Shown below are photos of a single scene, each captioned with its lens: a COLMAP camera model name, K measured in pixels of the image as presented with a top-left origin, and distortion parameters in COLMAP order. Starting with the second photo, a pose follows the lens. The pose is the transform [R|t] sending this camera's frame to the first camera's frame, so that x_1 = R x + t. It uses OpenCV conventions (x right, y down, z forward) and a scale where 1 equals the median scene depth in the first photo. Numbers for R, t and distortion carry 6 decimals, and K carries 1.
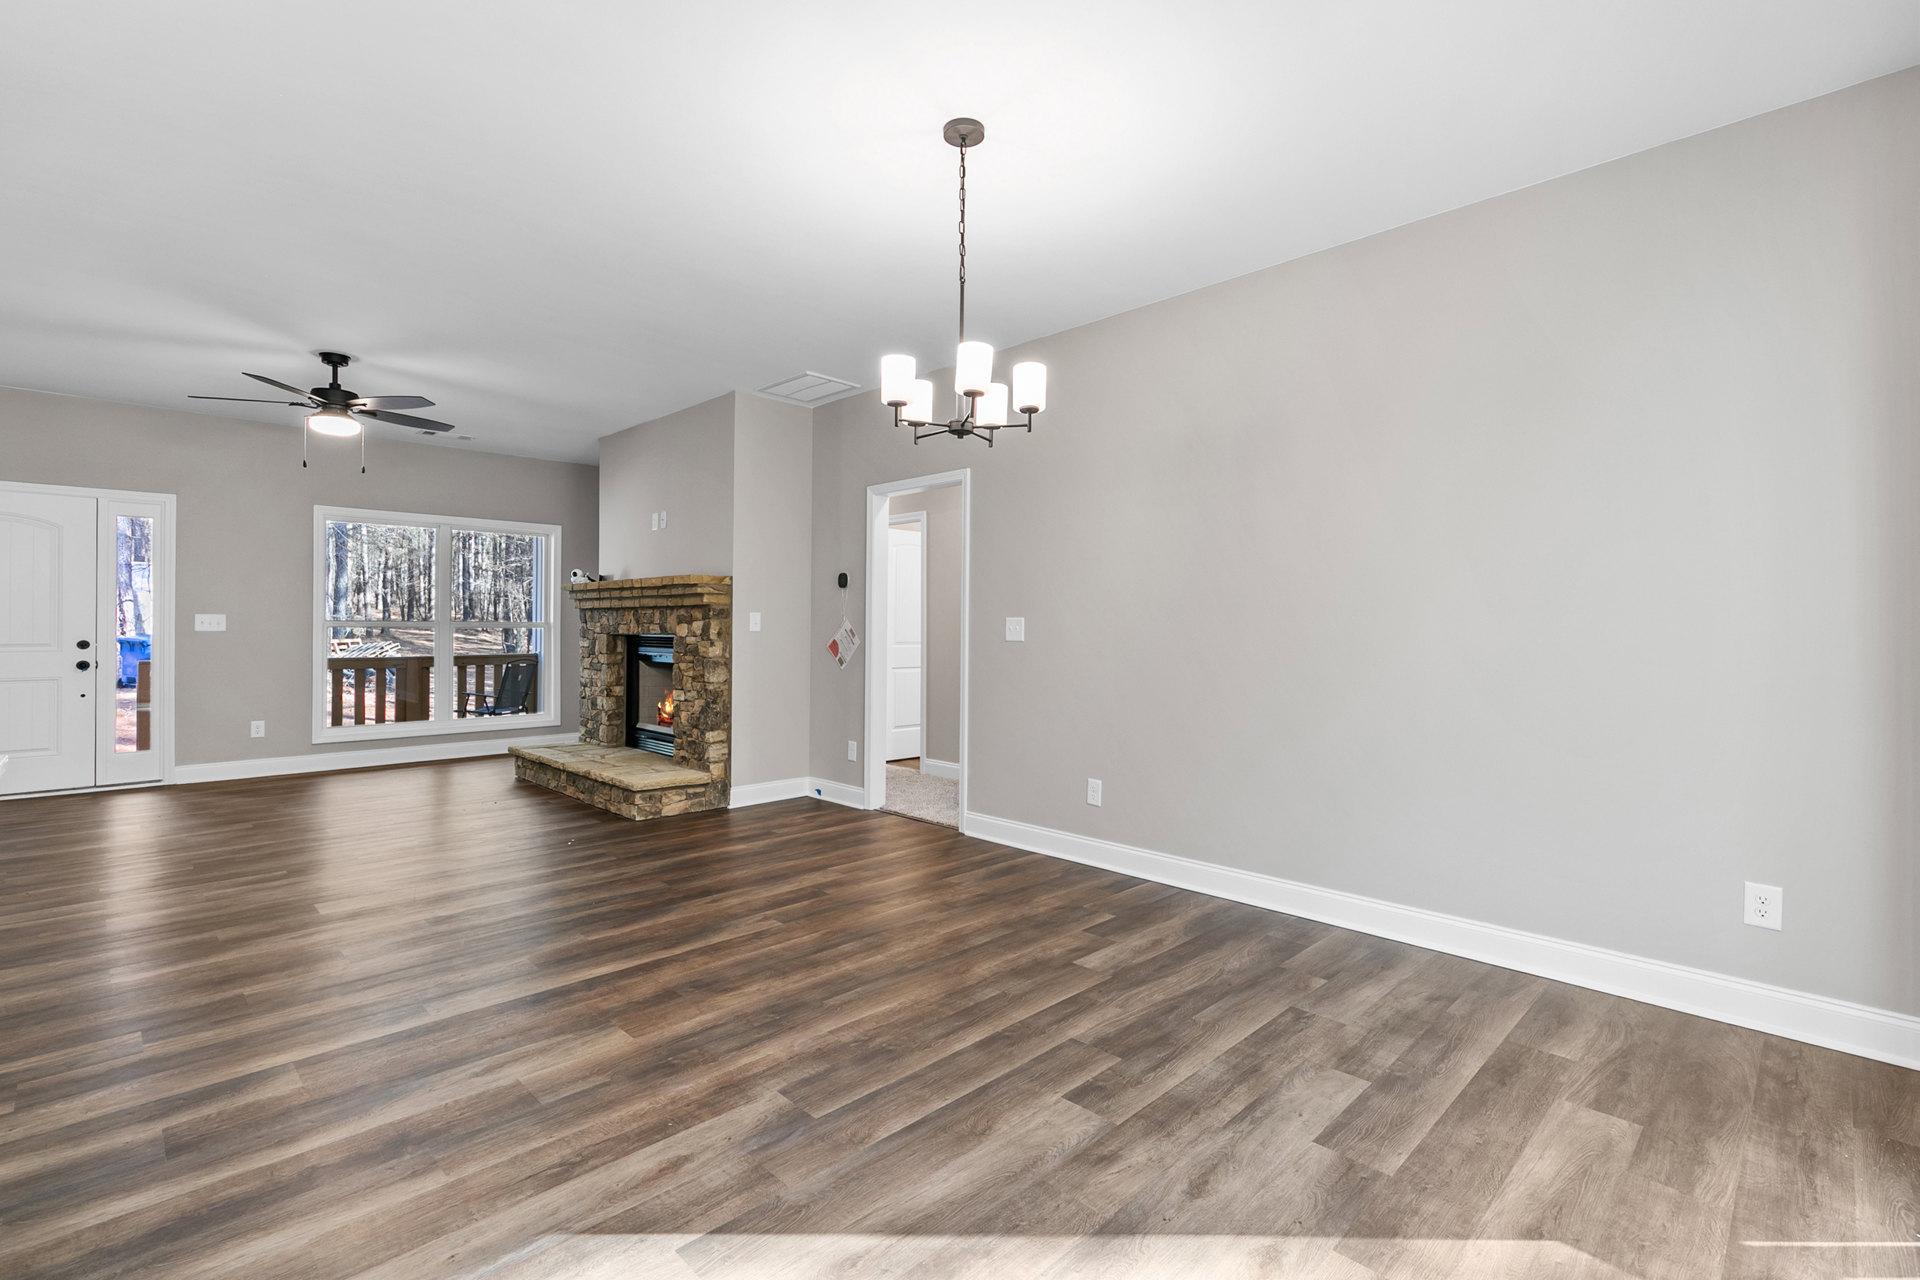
lens RADIAL K [[863.6, 0, 962.2], [0, 863.6, 622.8], [0, 0, 1]] dist [0.002301, -0.000410]
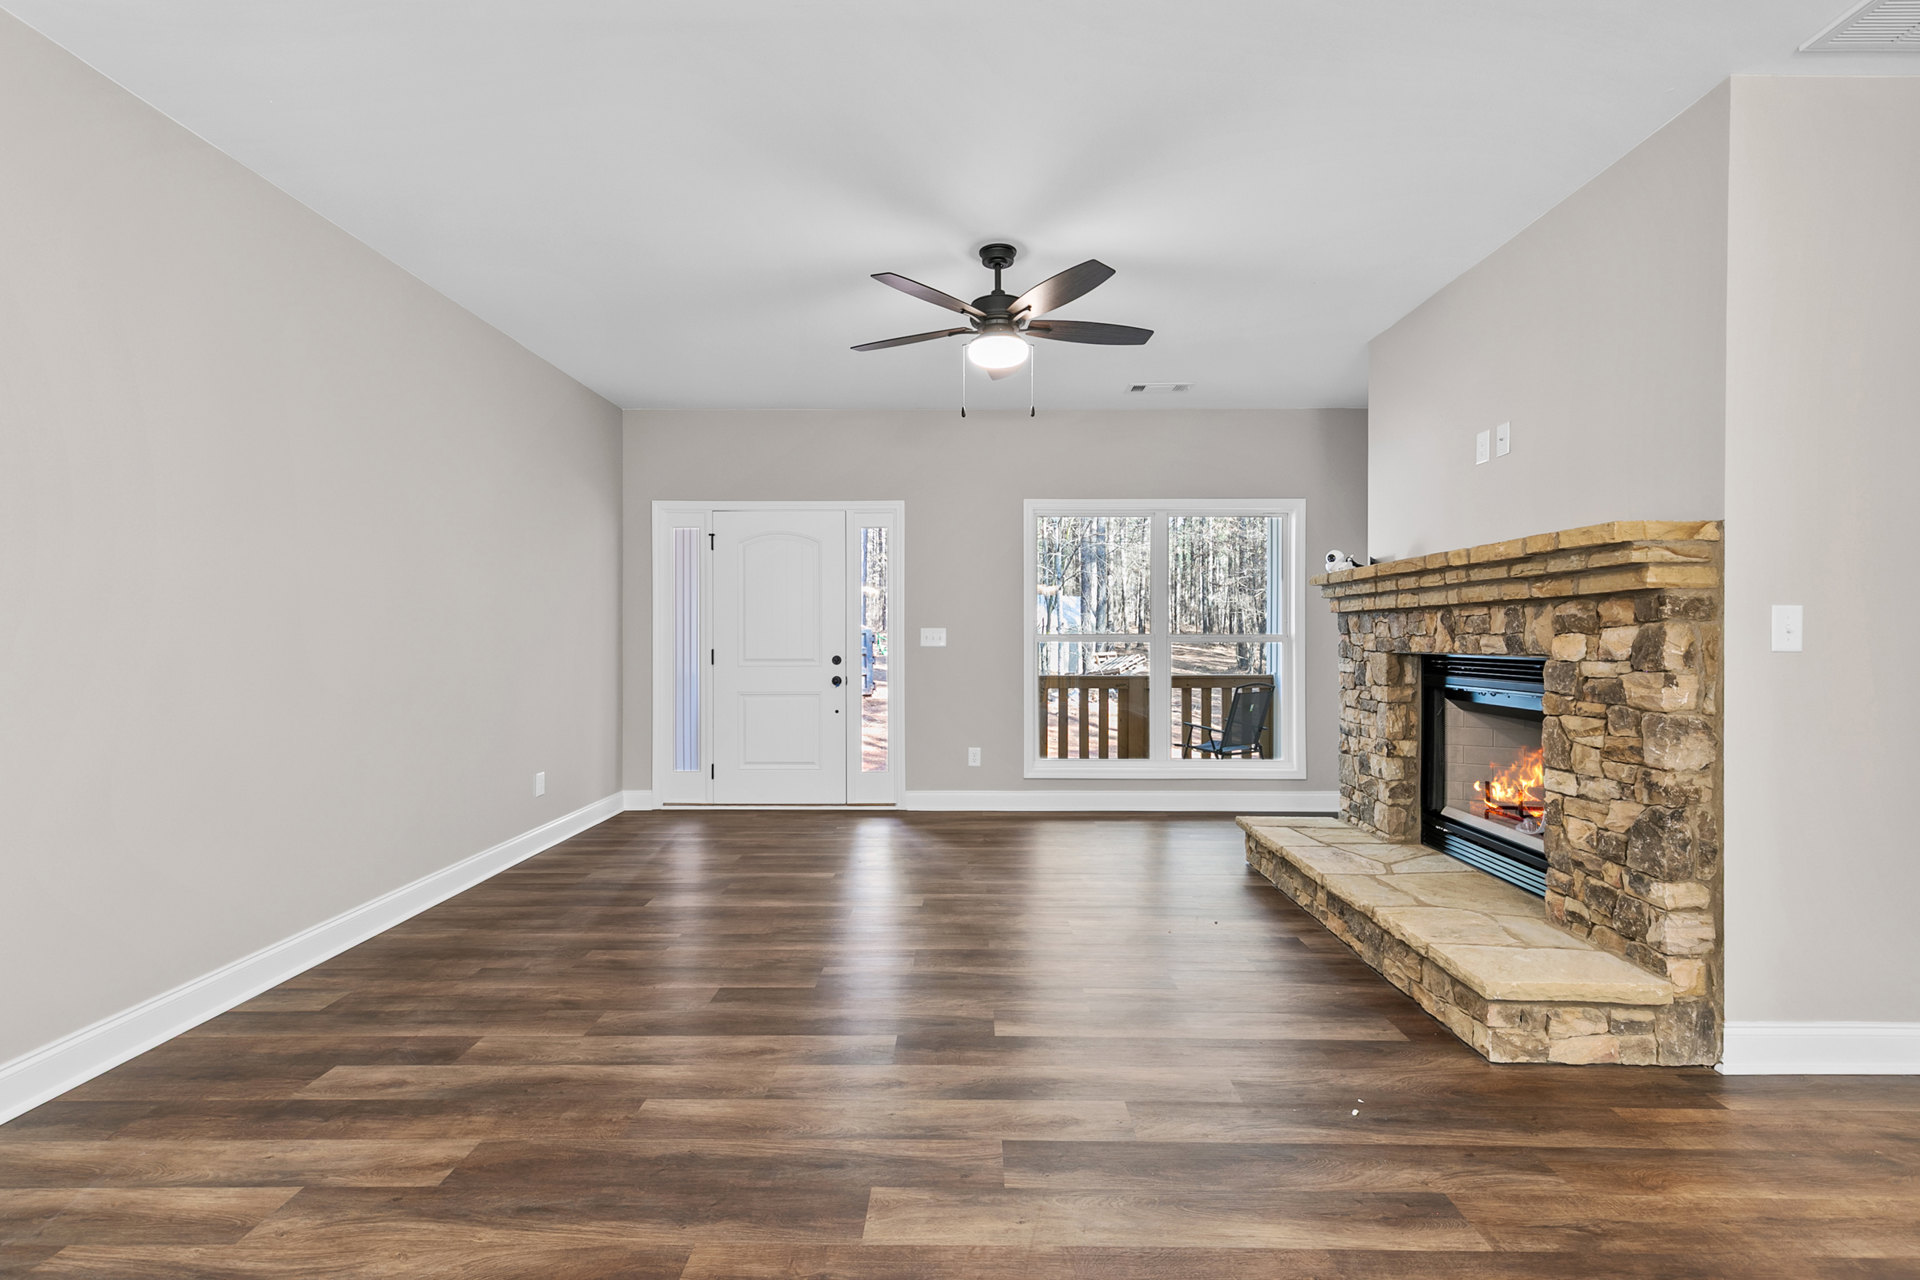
lens RADIAL K [[865.6, 0, 962.1], [0, 865.6, 637.8], [0, 0, 1]] dist [0.011595, -0.000493]
pose [[0.698734, -0.004964, -0.715364, -0.222709], [0.006338, 0.999980, -0.000748, 0.001490], [0.715353, -0.004012, 0.698751, 0.439866]]
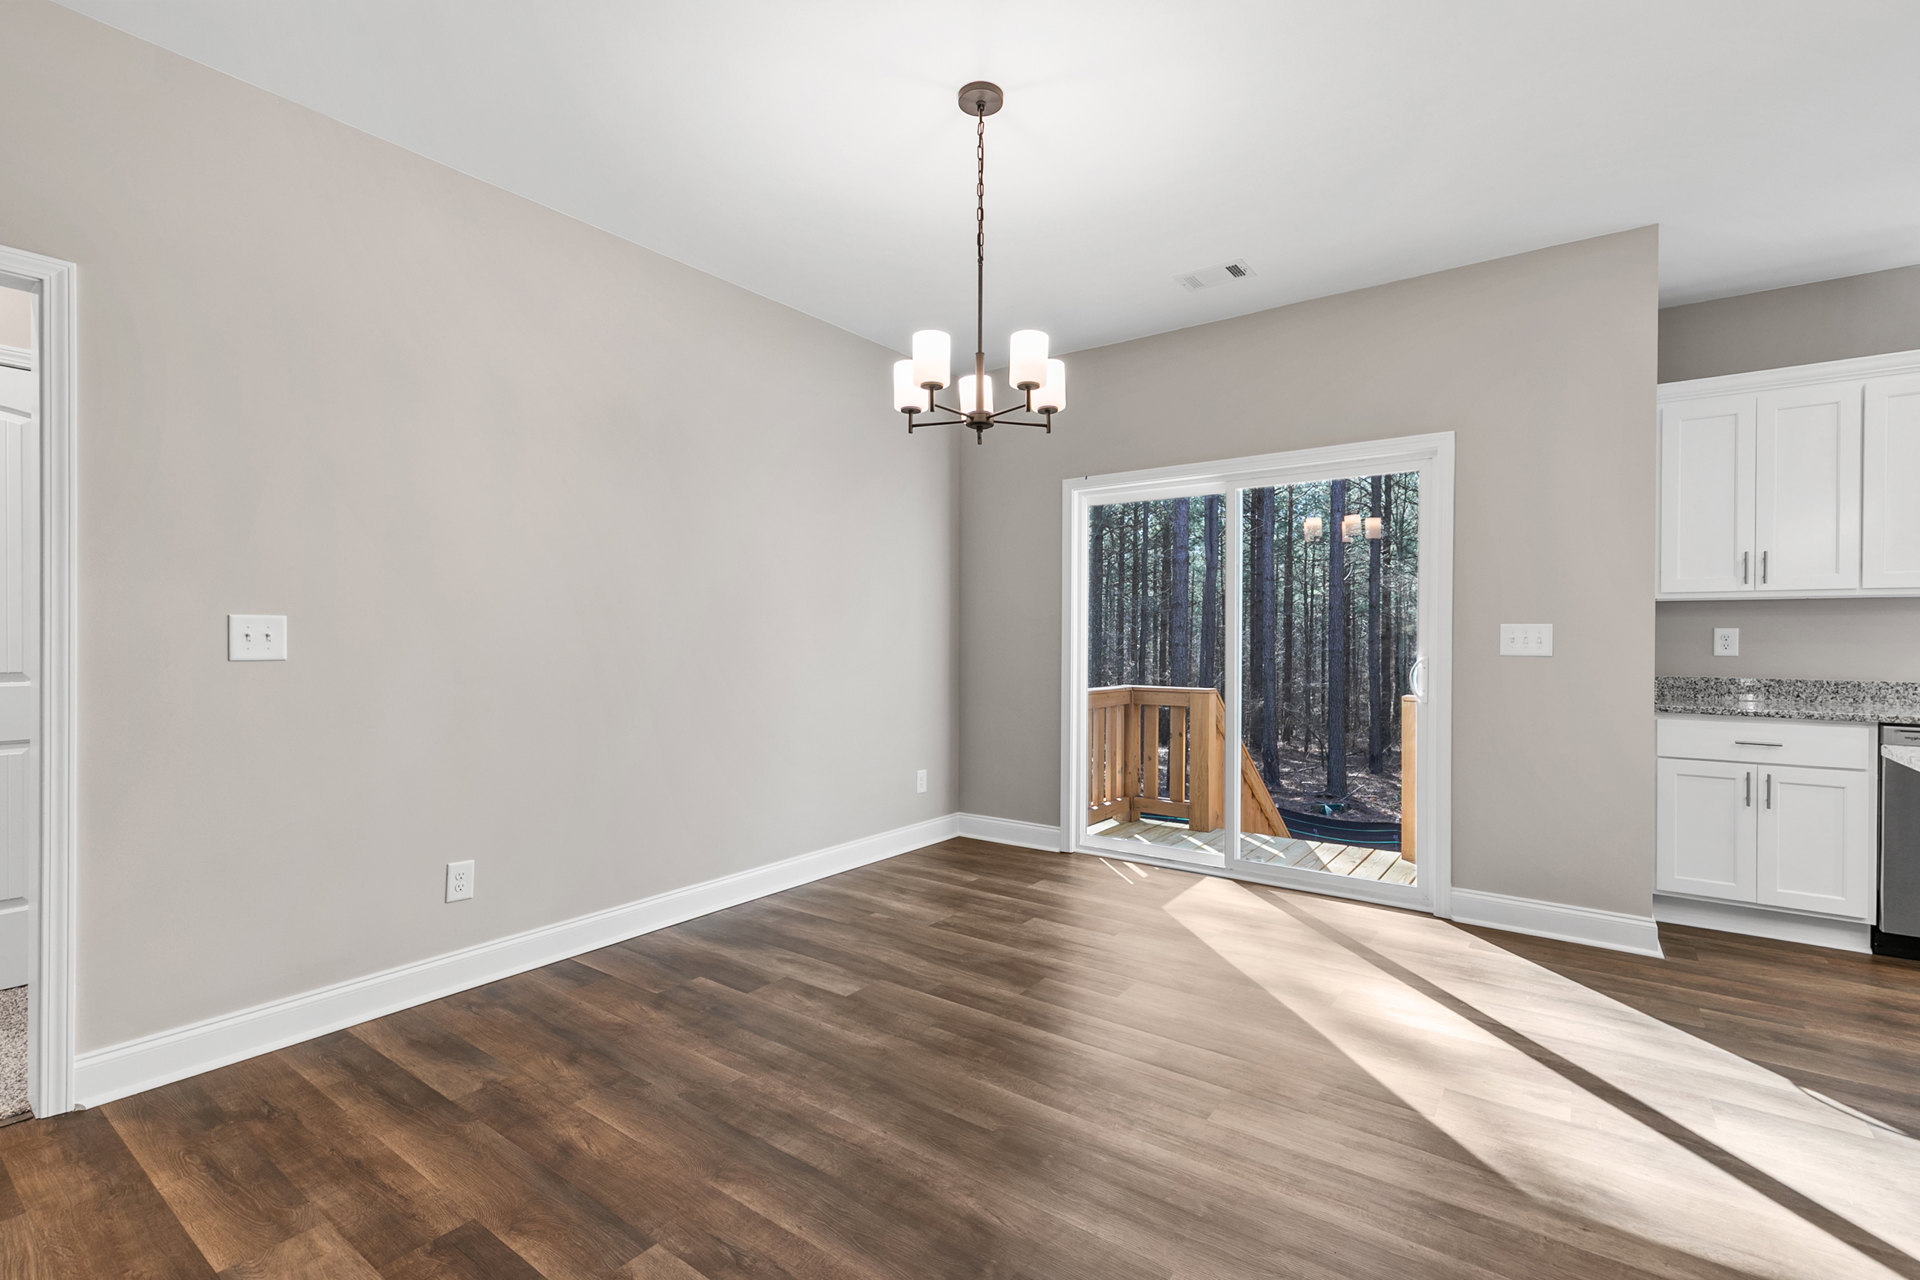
lens RADIAL K [[858.2, 0, 965.7], [0, 858.2, 644.5], [0, 0, 1]] dist [0.007071, -0.000456]
pose [[-0.157220, -0.013639, 0.987469, -0.434656], [-0.011213, 0.999865, 0.012025, 0.000963], [-0.987500, -0.009182, -0.157351, 0.554230]]
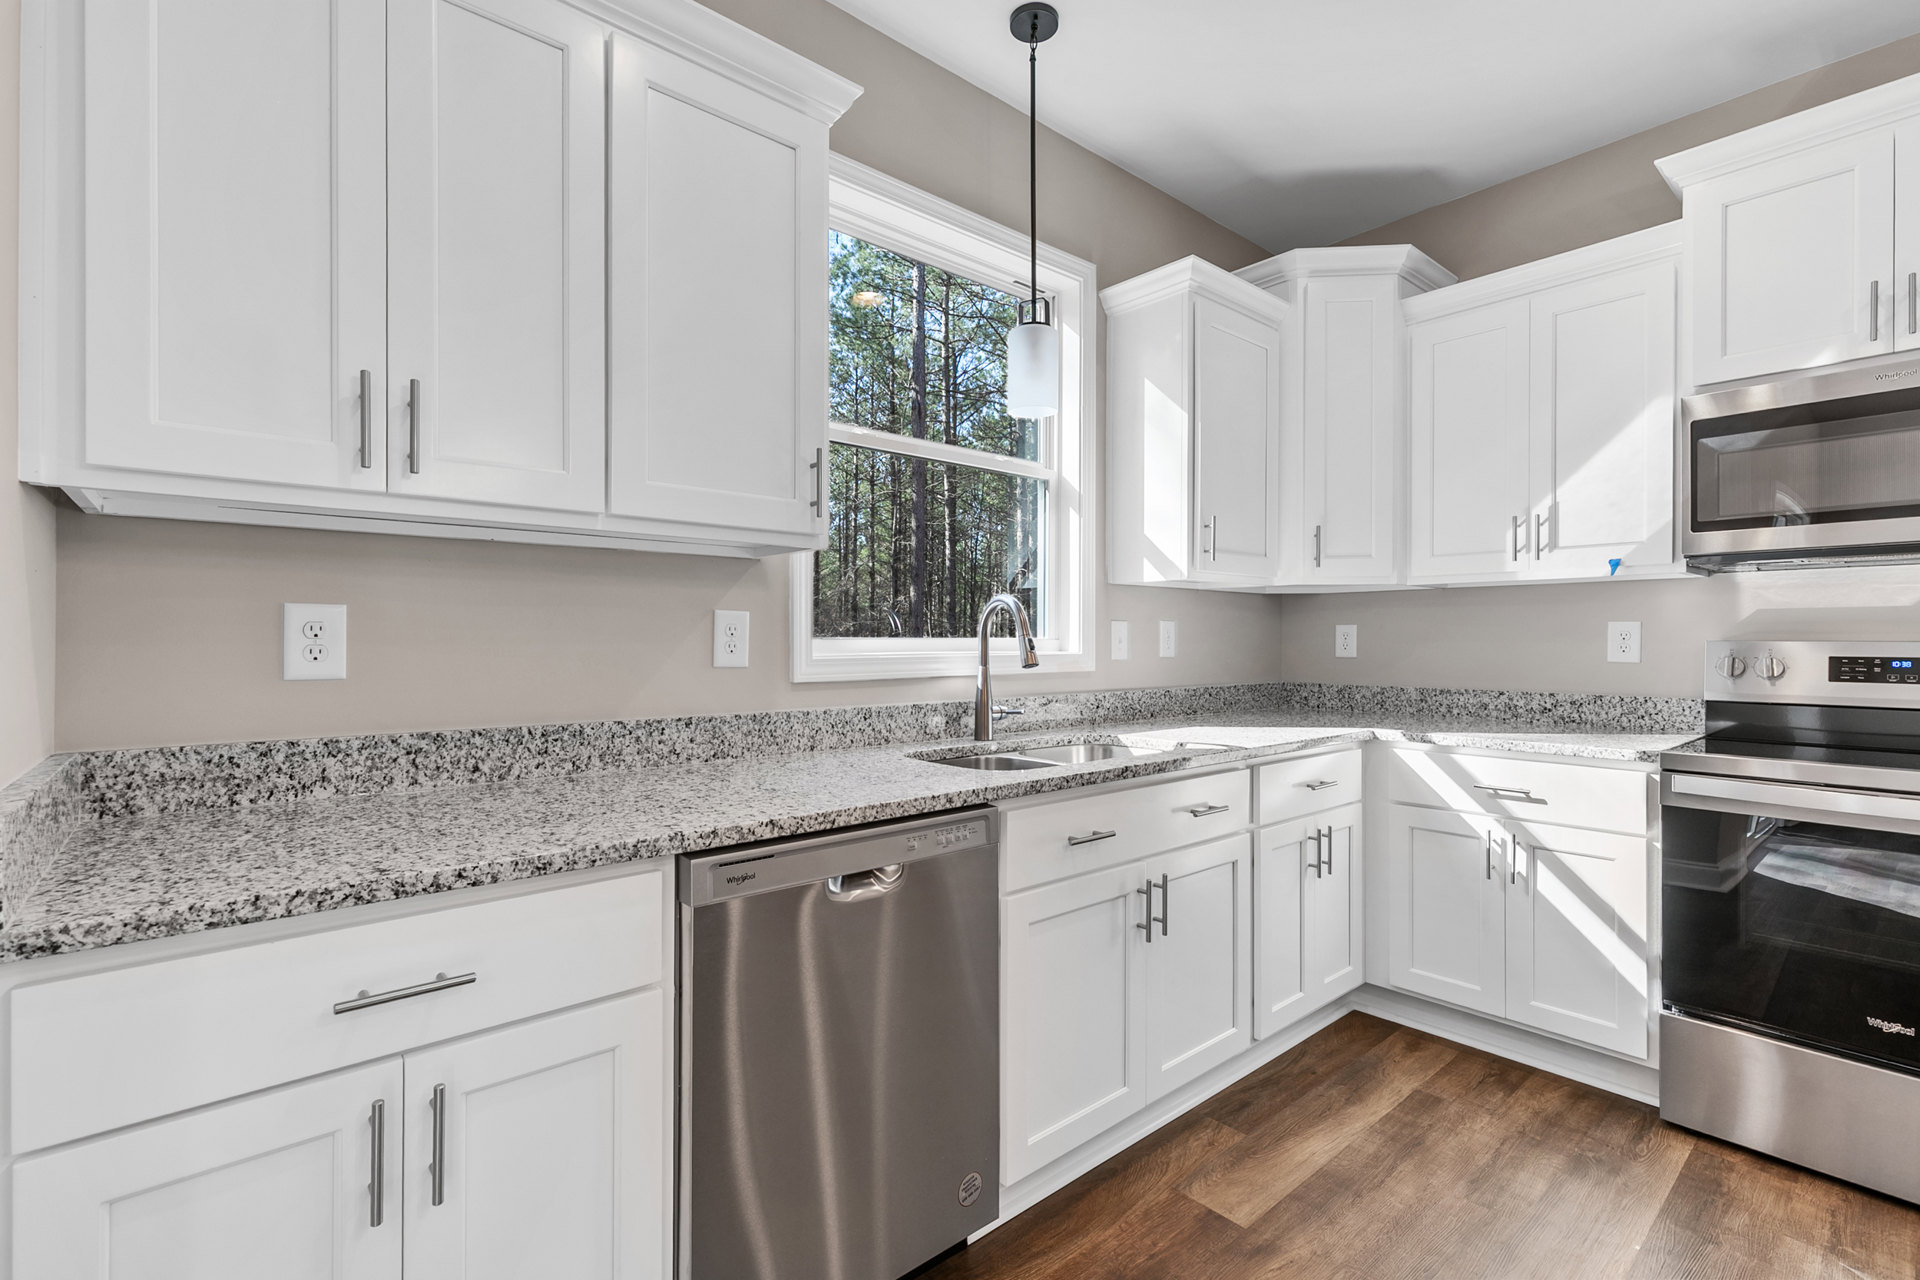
lens RADIAL K [[865.6, 0, 962.1], [0, 865.6, 637.8], [0, 0, 1]] dist [0.011595, -0.000493]
pose [[-0.997629, -0.007064, 0.068458, -0.055722], [-0.007619, 0.999940, -0.007841, -0.000107], [-0.068399, -0.008344, -0.997623, 0.087032]]
